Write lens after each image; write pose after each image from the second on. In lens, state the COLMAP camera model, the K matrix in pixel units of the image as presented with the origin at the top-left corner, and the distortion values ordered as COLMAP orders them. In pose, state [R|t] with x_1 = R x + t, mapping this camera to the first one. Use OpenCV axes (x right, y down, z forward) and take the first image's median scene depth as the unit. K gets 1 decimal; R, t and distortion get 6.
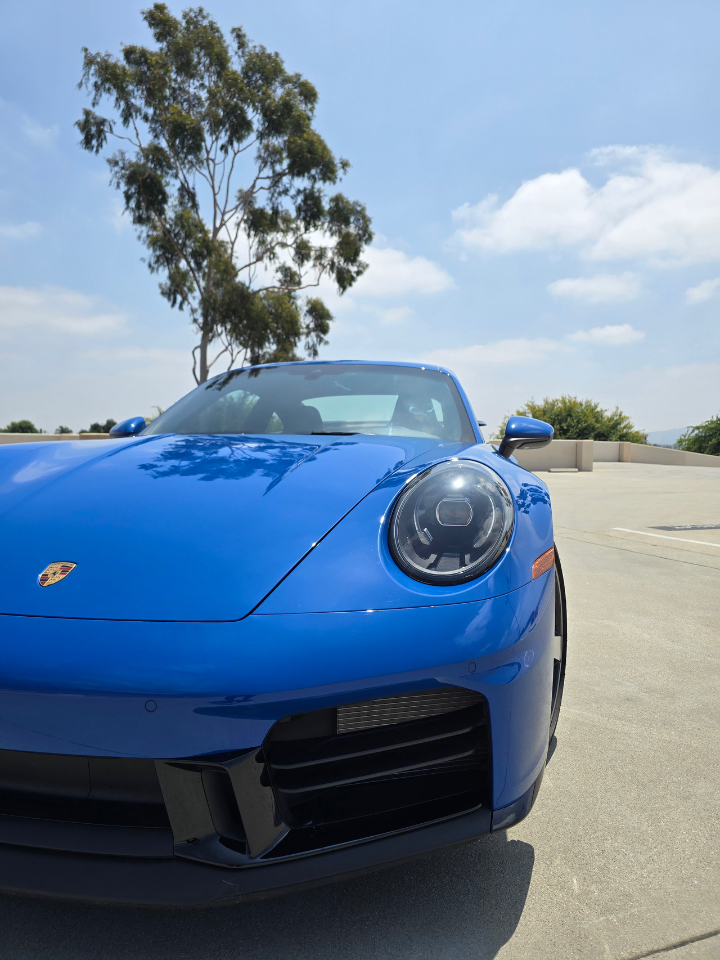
lens RADIAL K [[658.9, 0, 362.3], [0, 658.9, 467.0], [0, 0, 1]] dist [0.041098, -0.040257]
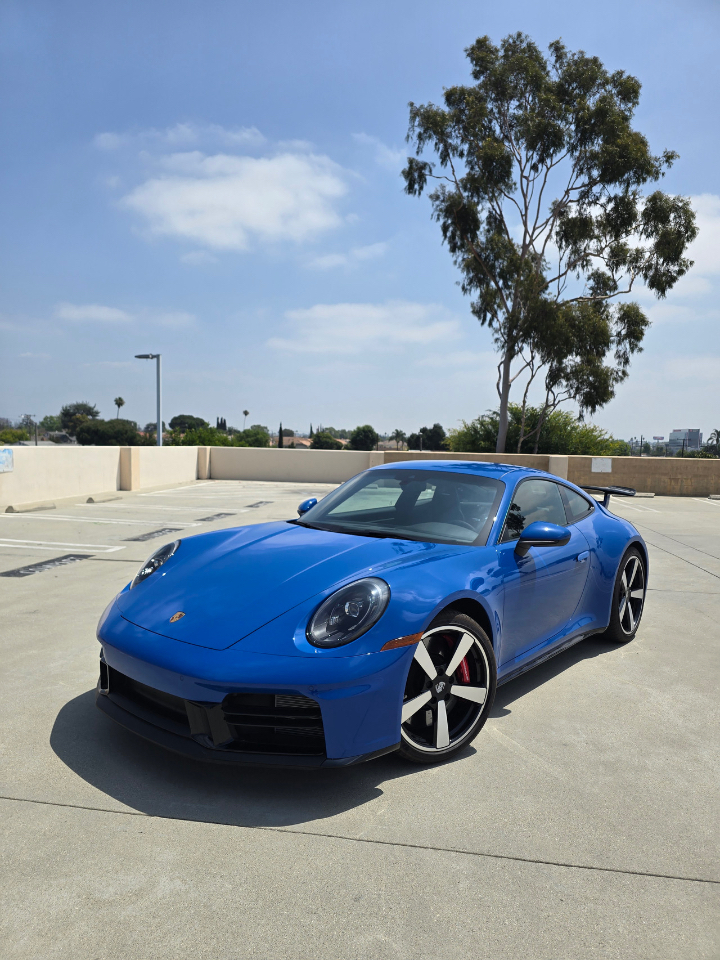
lens RADIAL K [[660.3, 0, 364.8], [0, 660.3, 483.5], [0, 0, 1]] dist [0.054484, -0.053621]
pose [[0.883936, 0.046990, -0.465241, 0.058567], [-0.033291, 0.998737, 0.037622, -0.021989], [0.466421, -0.017767, 0.884384, -0.038957]]
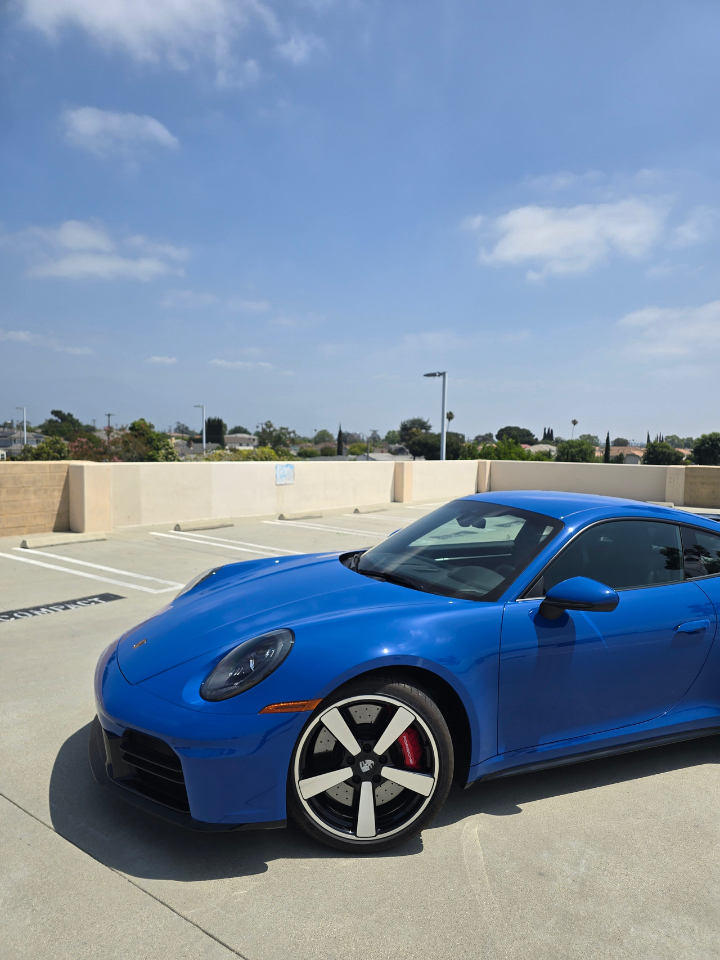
lens RADIAL K [[664.1, 0, 366.7], [0, 664.1, 475.6], [0, 0, 1]] dist [0.049630, -0.054640]
pose [[0.554494, 0.043641, -0.831043, 0.097501], [-0.036733, 0.998934, 0.027948, -0.028221], [0.831377, 0.015029, 0.555506, 0.011352]]
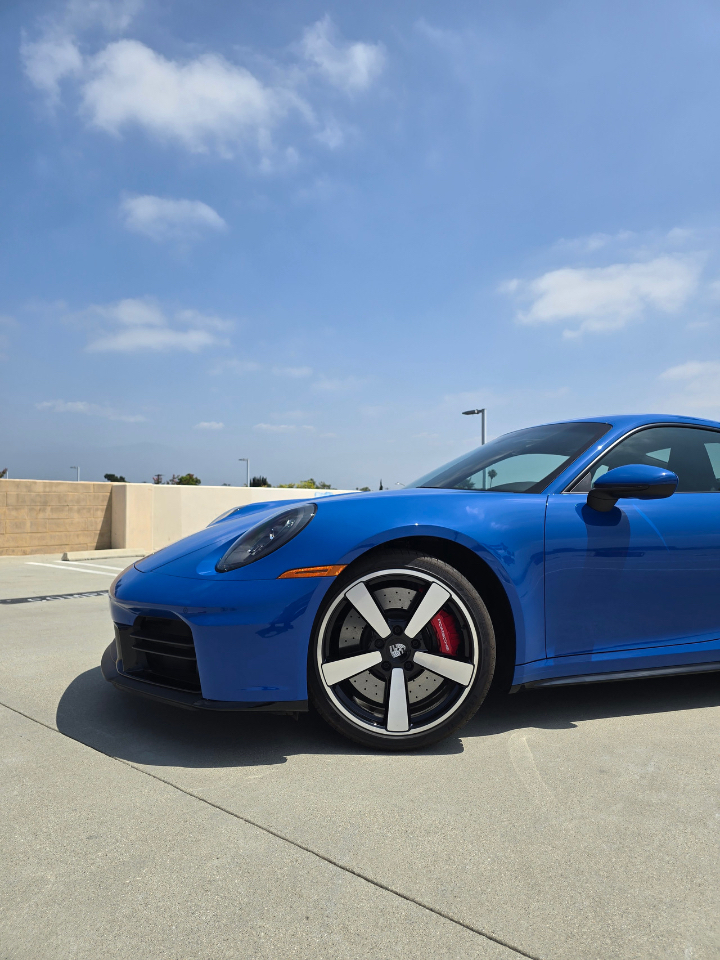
lens RADIAL K [[658.8, 0, 367.0], [0, 658.8, 469.5], [0, 0, 1]] dist [0.047679, -0.055777]
pose [[0.500392, -0.053898, -0.864119, 0.092317], [-0.020741, 0.997028, -0.074198, -0.000701], [0.865550, 0.055051, 0.497787, 0.018326]]
